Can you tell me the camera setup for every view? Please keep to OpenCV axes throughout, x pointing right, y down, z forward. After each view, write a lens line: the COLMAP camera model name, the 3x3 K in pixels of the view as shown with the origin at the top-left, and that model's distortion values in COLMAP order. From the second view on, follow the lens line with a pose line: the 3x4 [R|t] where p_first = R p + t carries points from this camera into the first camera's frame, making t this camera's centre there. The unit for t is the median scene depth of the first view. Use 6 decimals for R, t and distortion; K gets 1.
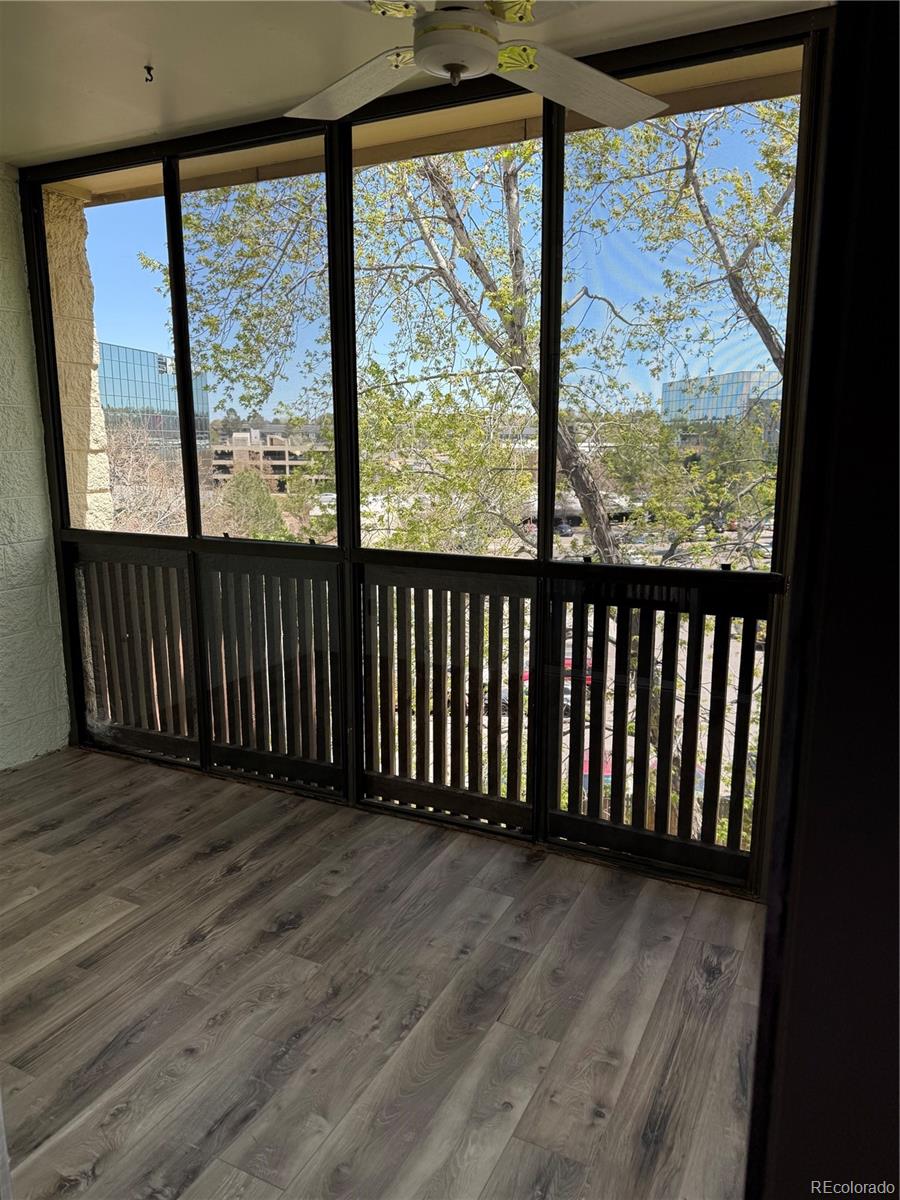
lens RADIAL K [[860.1, 0, 466.9], [0, 860.1, 606.7], [0, 0, 1]] dist [0.059246, -0.059554]
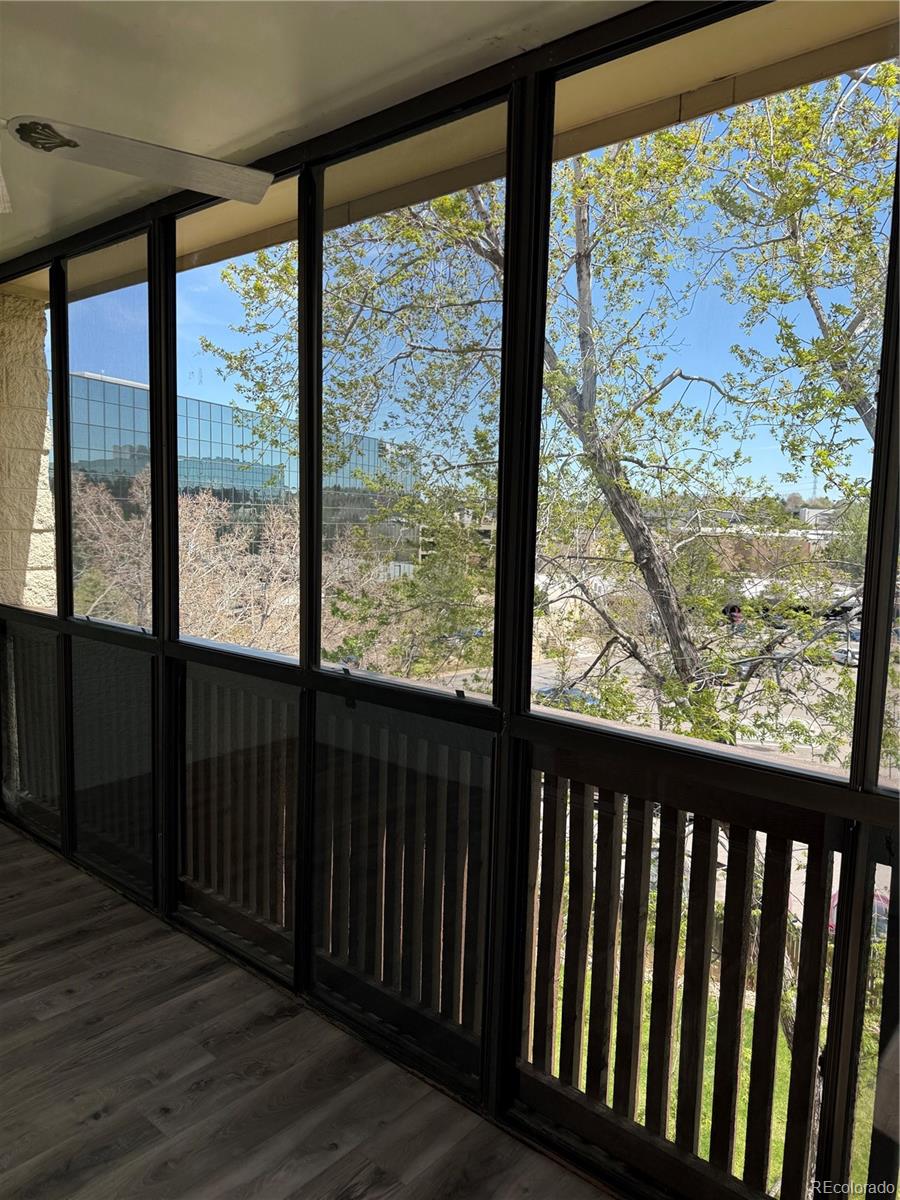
lens RADIAL K [[882.4, 0, 453.2], [0, 882.4, 603.8], [0, 0, 1]] dist [0.040991, -0.000883]
pose [[0.961529, 0.052593, -0.269623, 0.543279], [-0.078044, 0.993358, -0.084554, -0.062206], [0.263385, 0.102344, 0.959247, 0.172748]]
